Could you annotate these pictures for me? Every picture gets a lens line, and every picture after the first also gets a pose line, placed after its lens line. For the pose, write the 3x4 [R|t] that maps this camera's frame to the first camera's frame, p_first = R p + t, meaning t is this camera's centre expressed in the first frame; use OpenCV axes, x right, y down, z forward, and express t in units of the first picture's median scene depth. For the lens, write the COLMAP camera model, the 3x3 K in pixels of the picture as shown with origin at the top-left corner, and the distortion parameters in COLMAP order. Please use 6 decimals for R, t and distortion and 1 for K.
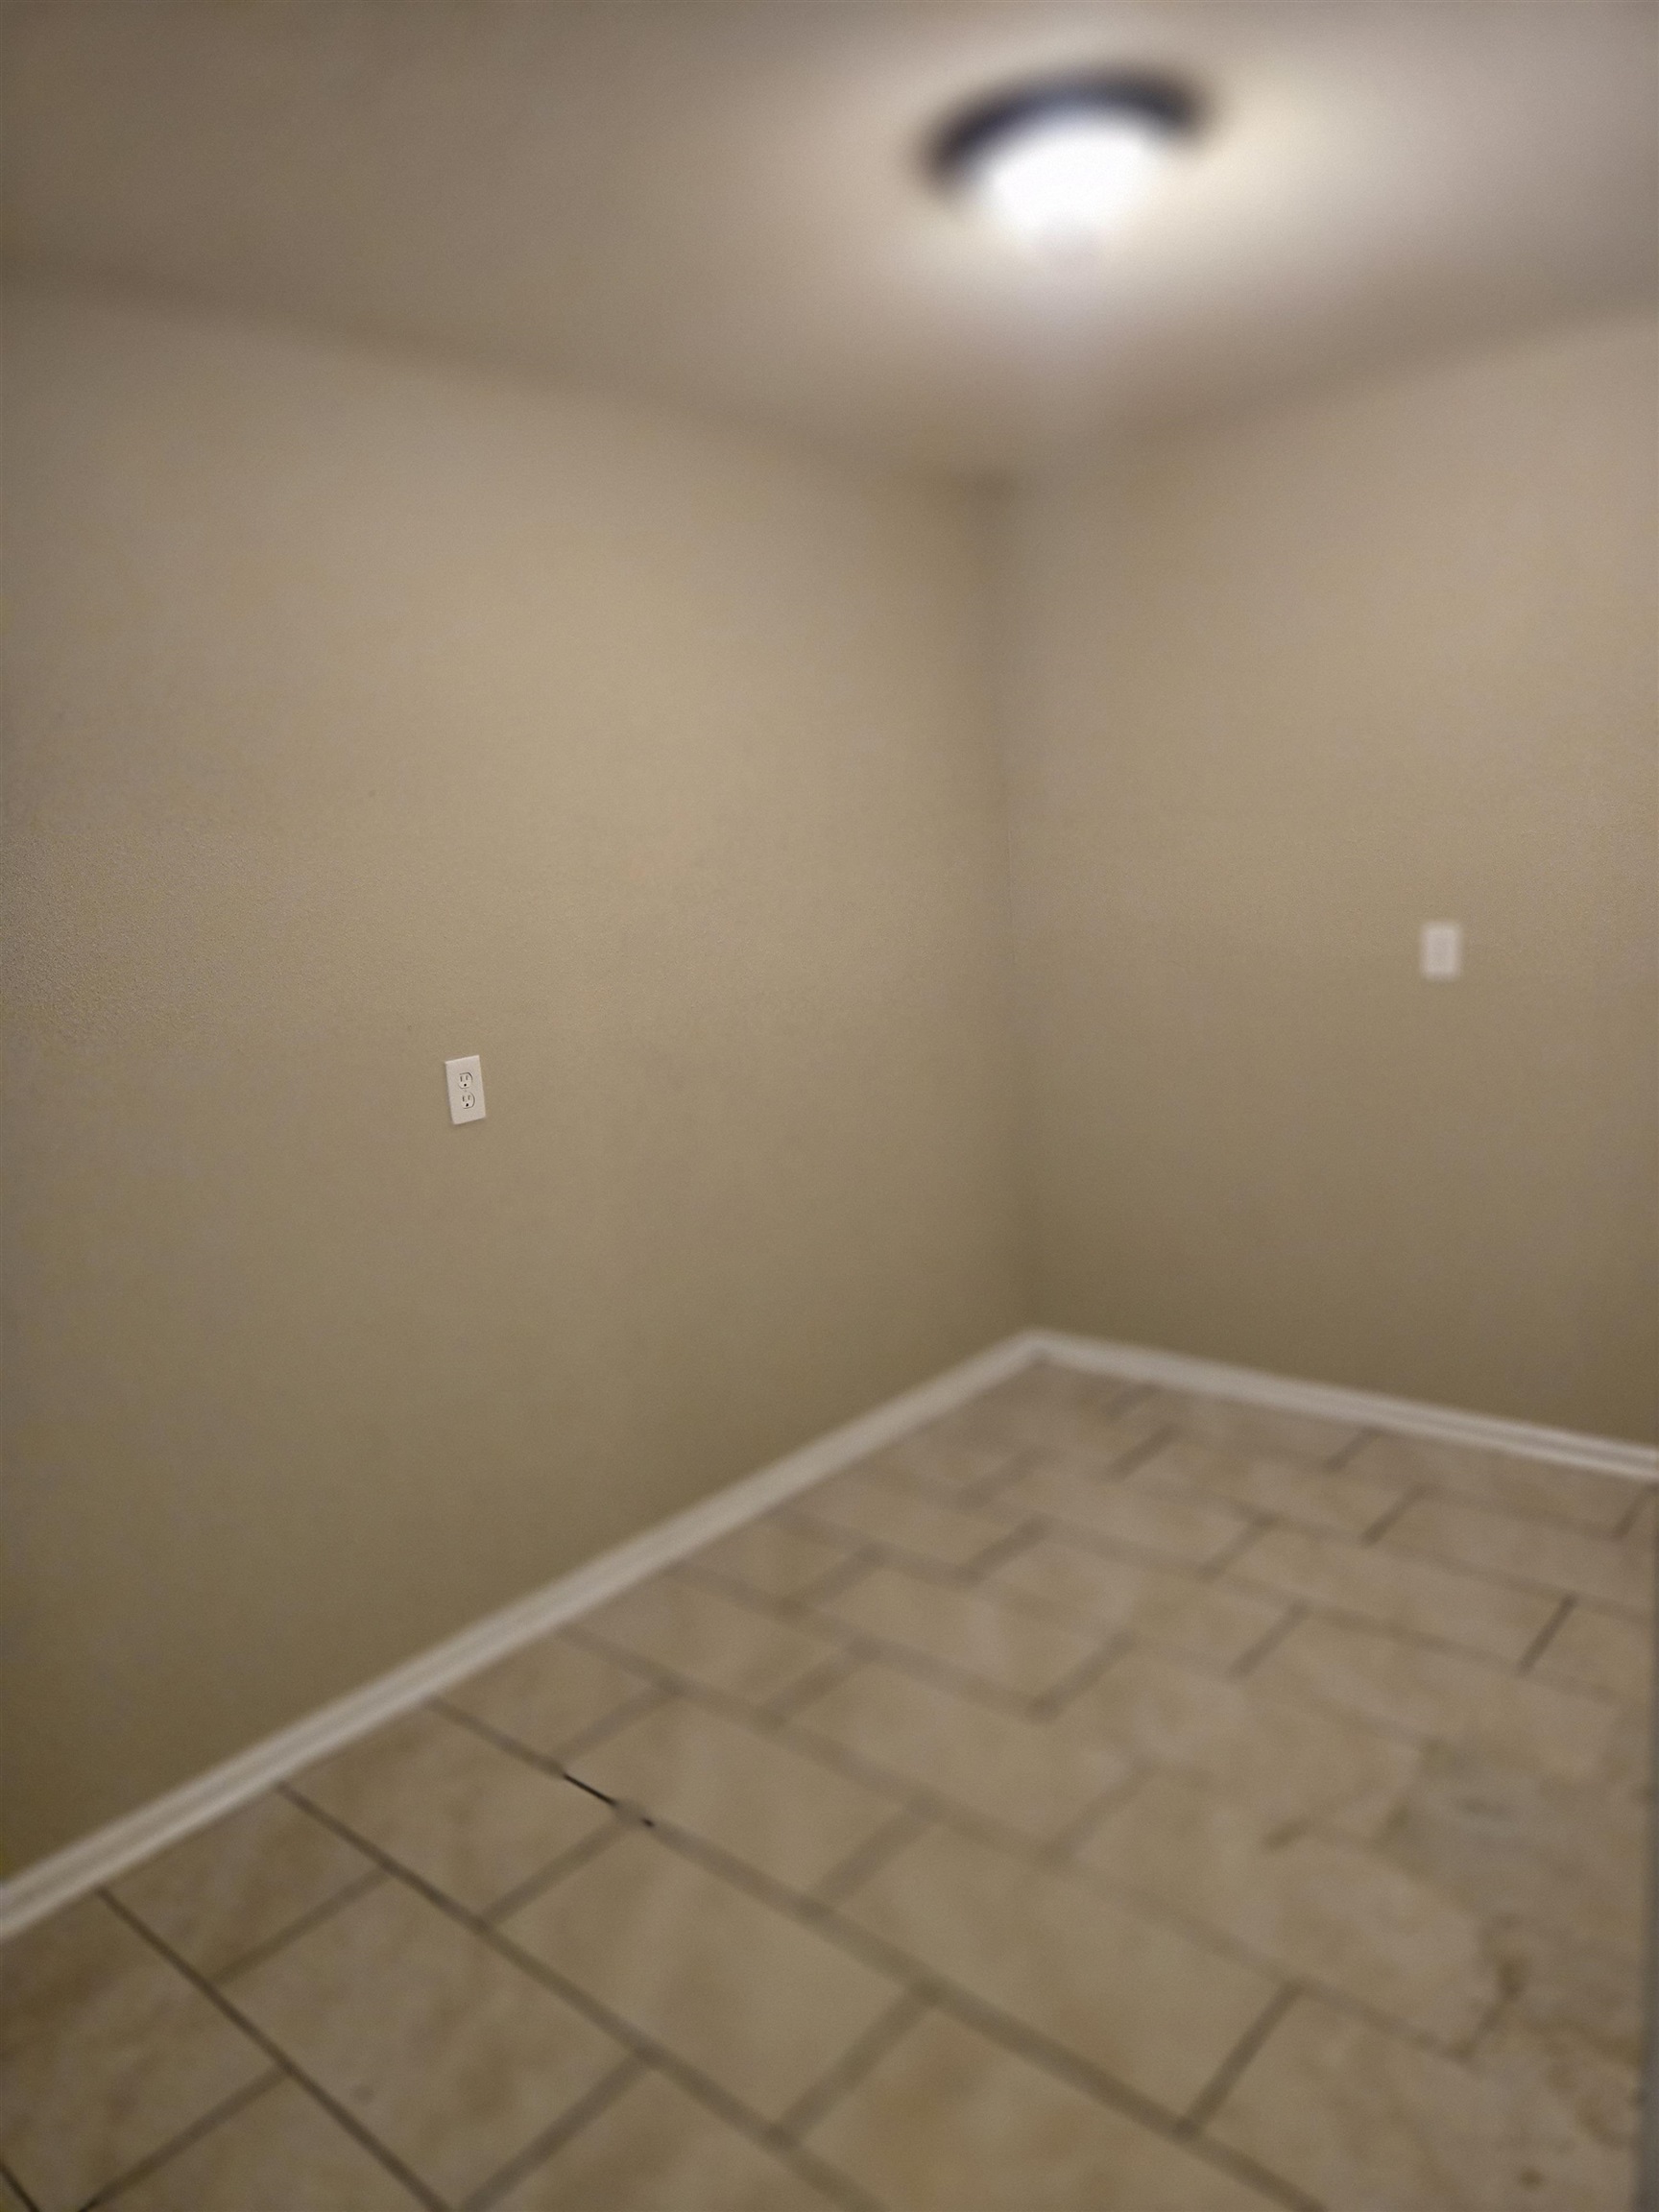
lens RADIAL K [[1496.6, 0, 801.5], [0, 1496.6, 1096.2], [0, 0, 1]] dist [0.078852, -0.062723]
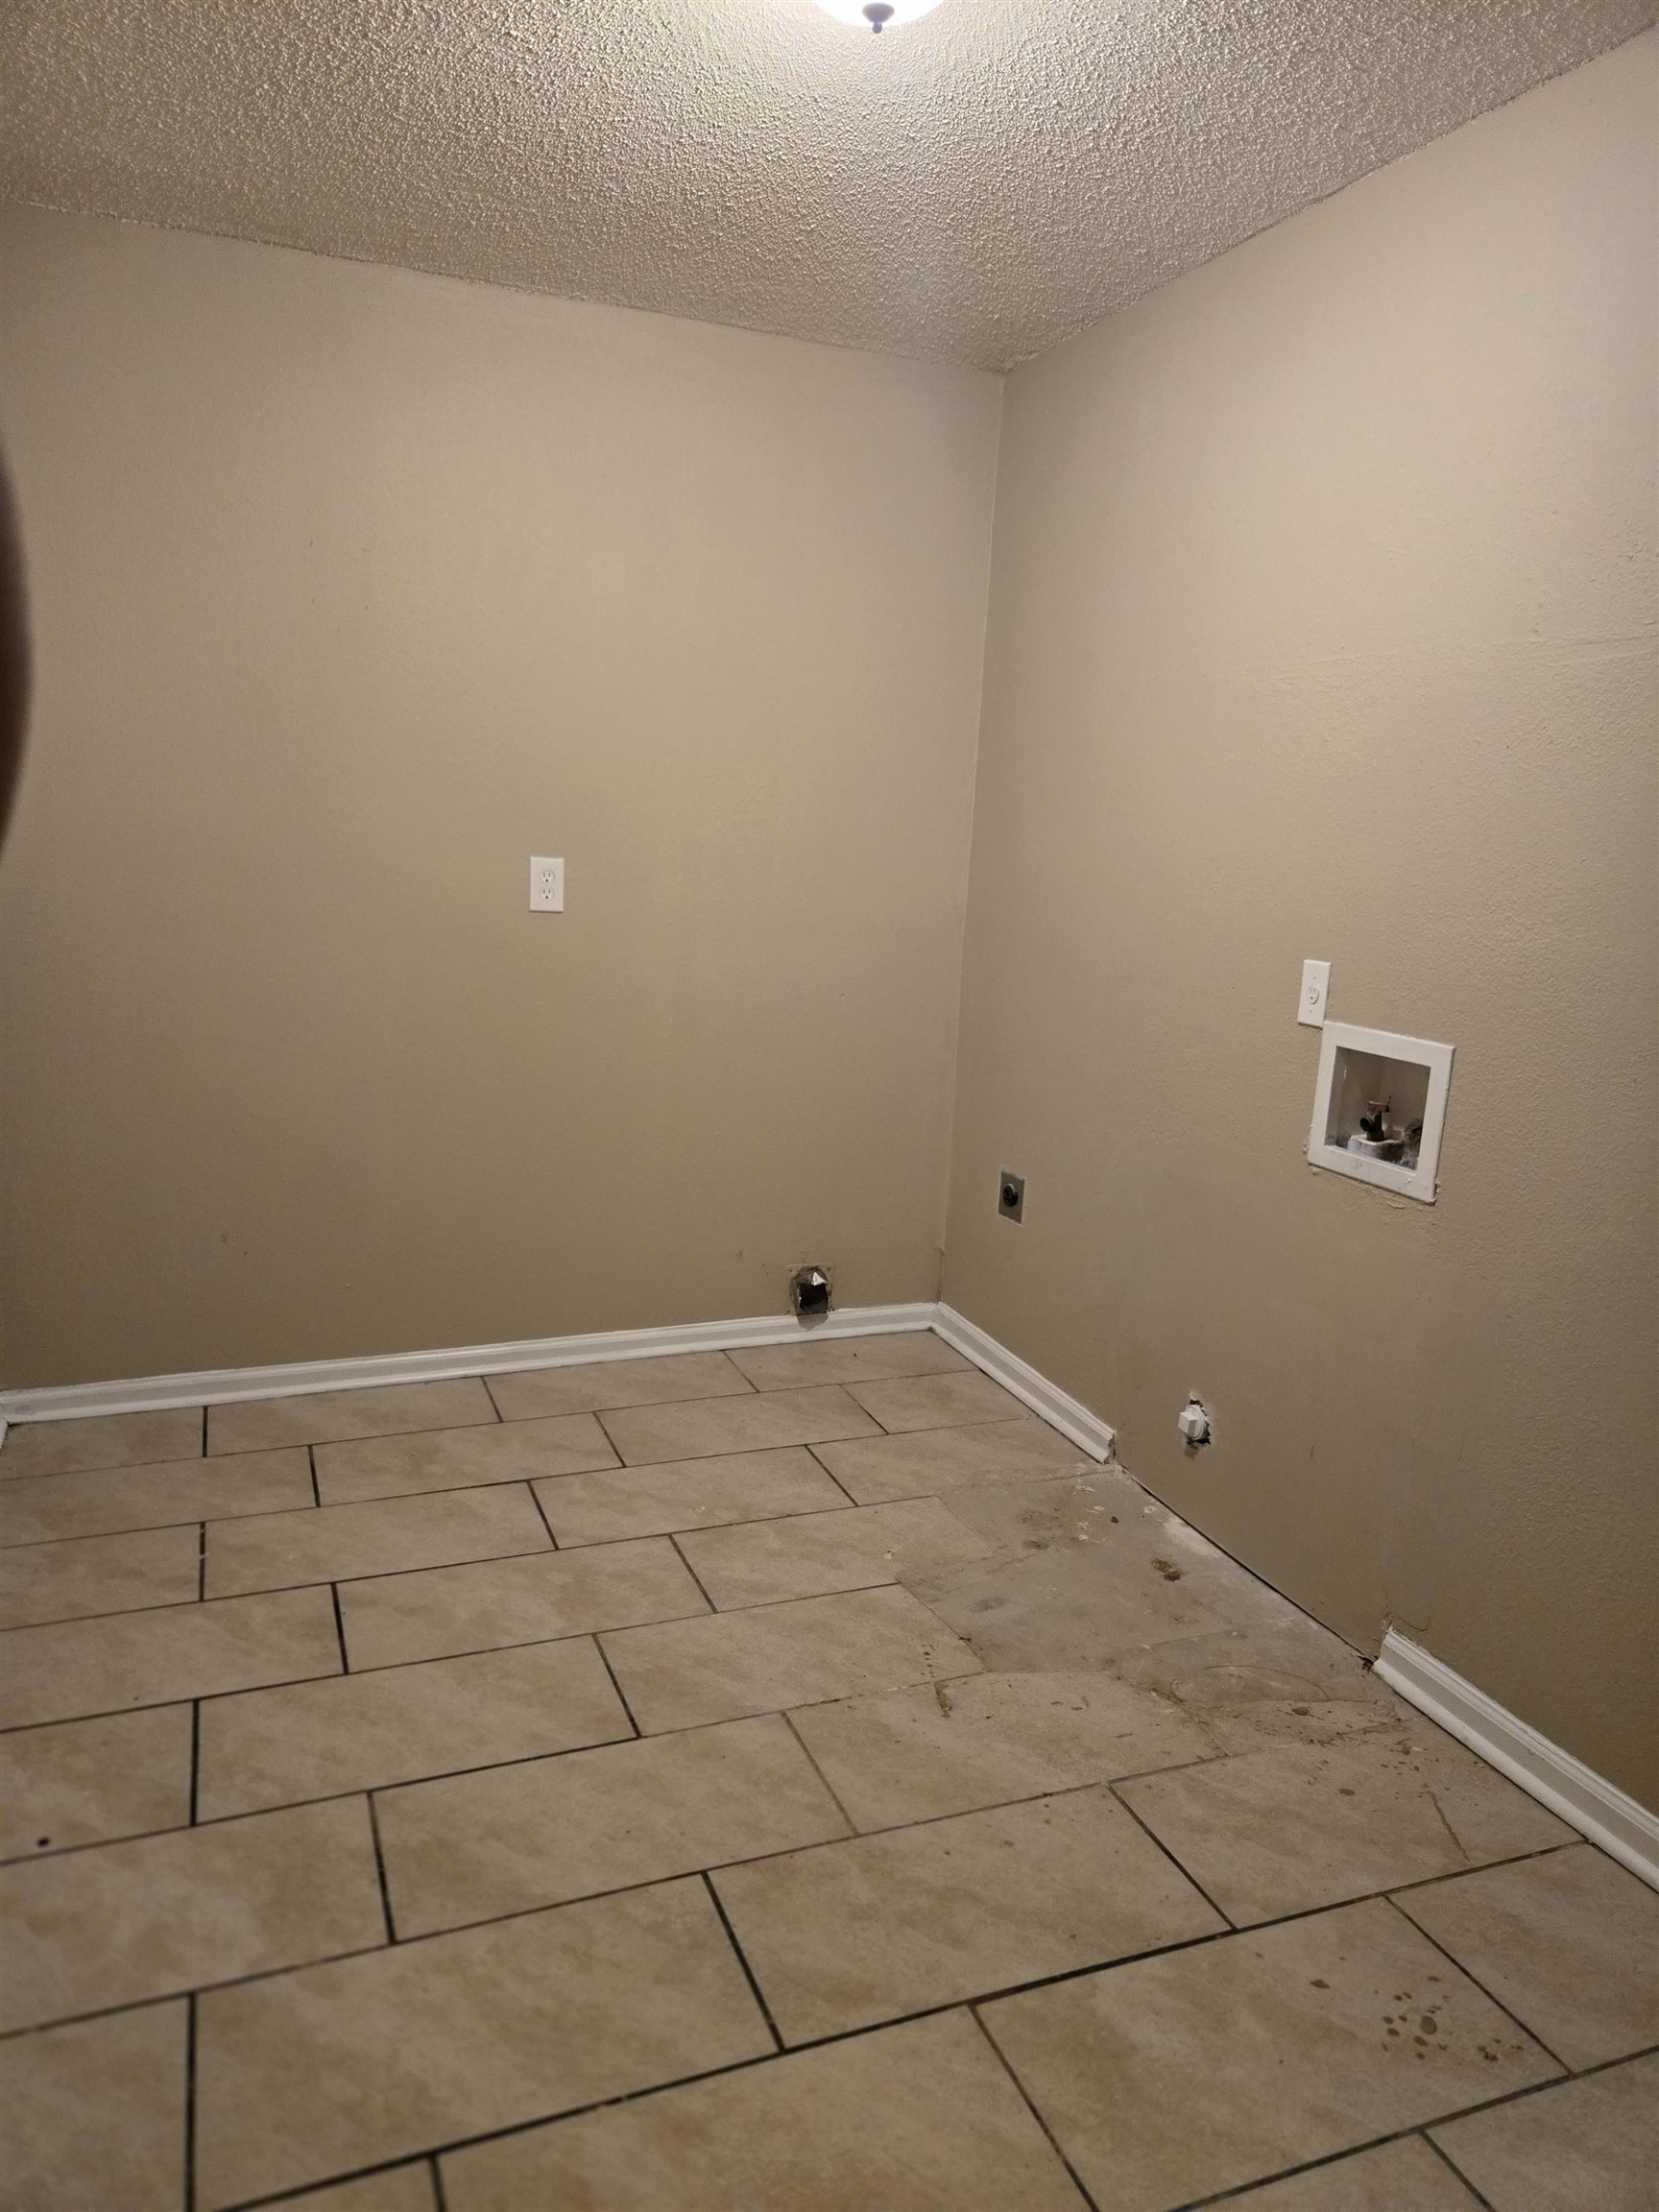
lens RADIAL K [[1503.1, 0, 829.5], [0, 1503.1, 1106.0], [0, 0, 1]] dist [0.077041, -0.062185]
pose [[0.443905, -0.078230, 0.892653, -0.507070], [0.077380, 0.995807, 0.048791, 0.020792], [-0.892727, 0.047415, 0.448097, 0.485319]]
